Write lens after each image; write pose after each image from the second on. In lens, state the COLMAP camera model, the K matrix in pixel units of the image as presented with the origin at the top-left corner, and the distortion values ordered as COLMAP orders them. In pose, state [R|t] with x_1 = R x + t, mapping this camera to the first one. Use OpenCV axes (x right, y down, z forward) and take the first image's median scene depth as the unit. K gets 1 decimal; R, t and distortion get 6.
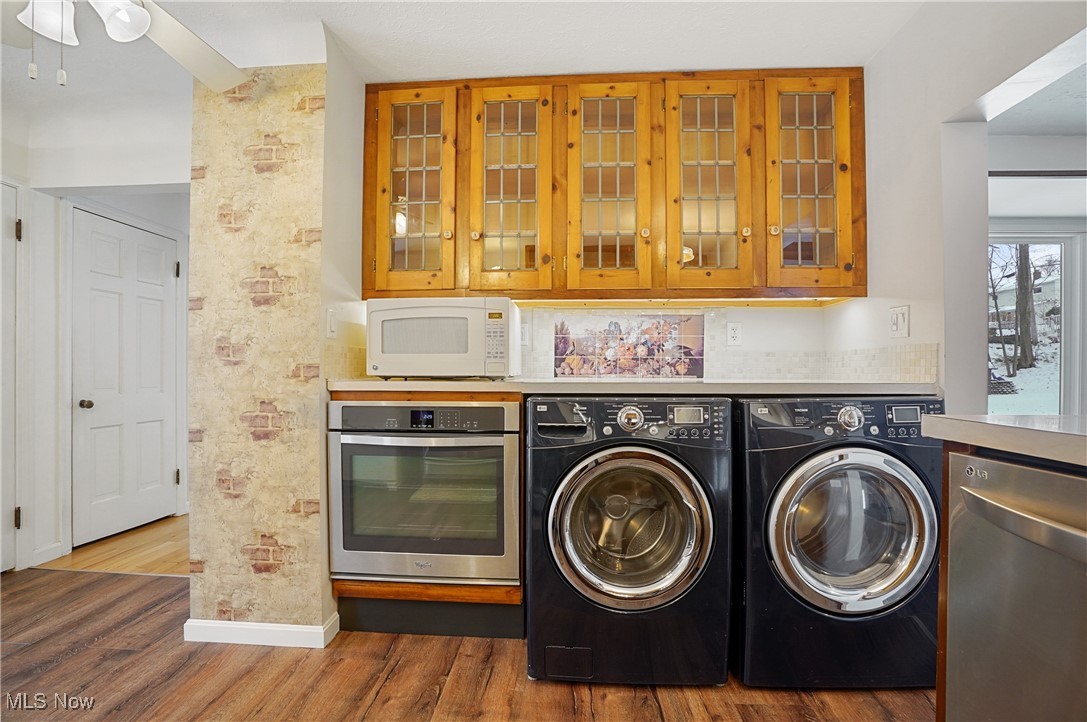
lens RADIAL K [[507.9, 0, 546.3], [0, 507.9, 372.3], [0, 0, 1]] dist [-0.073273, 0.028044]
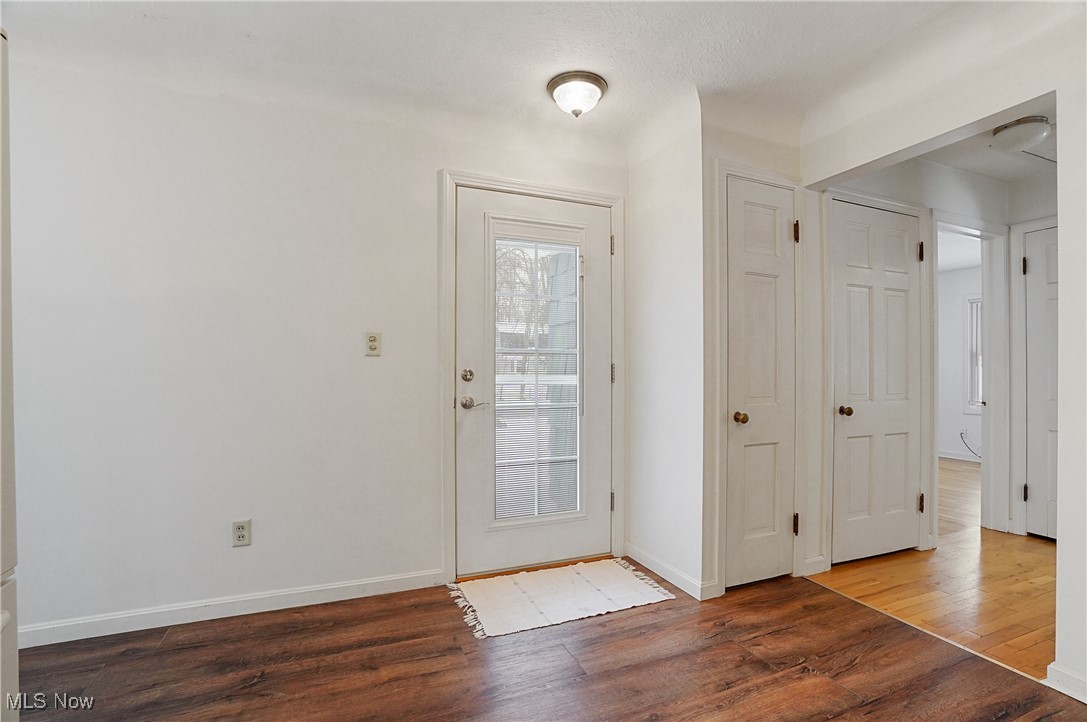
lens RADIAL K [[507.9, 0, 546.3], [0, 507.9, 372.3], [0, 0, 1]] dist [-0.073273, 0.028044]
pose [[0.441285, -0.003343, -0.897361, -0.597108], [-0.002241, 0.999986, -0.004828, -0.001967], [0.897364, 0.004141, 0.441271, 0.142655]]
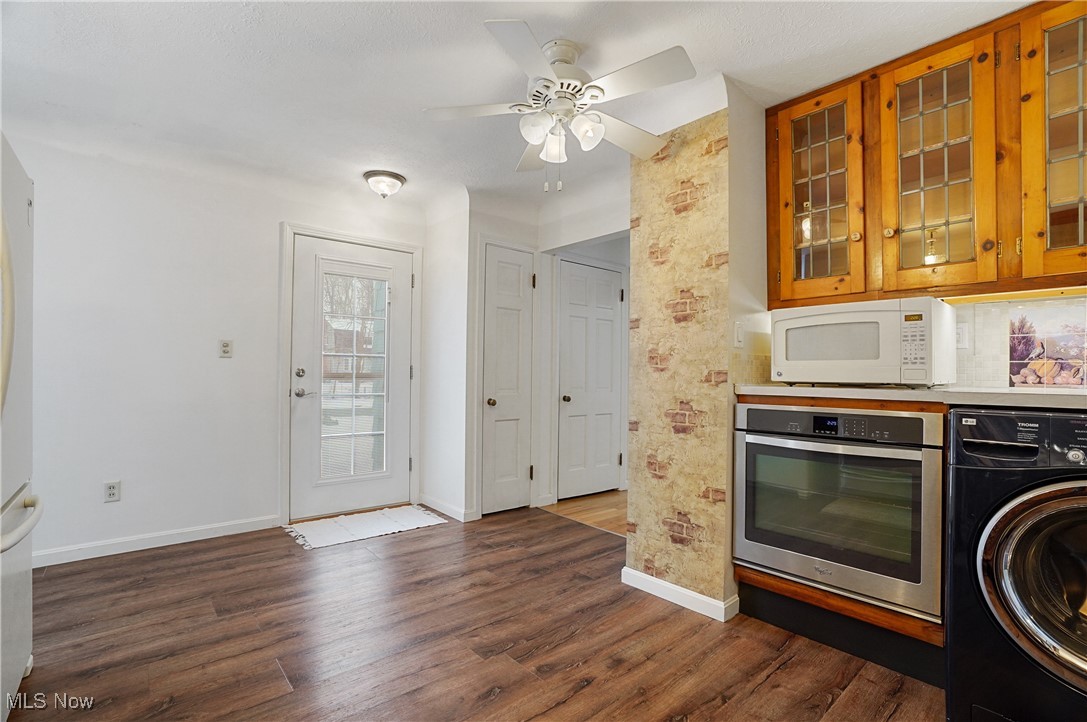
lens RADIAL K [[497.9, 0, 542.4], [0, 497.9, 366.2], [0, 0, 1]] dist [-0.072250, 0.026719]
pose [[0.695145, -0.005076, -0.718851, 0.056260], [-0.011661, 0.999764, -0.018336, -0.000896], [0.718775, 0.021129, 0.694922, -0.077034]]
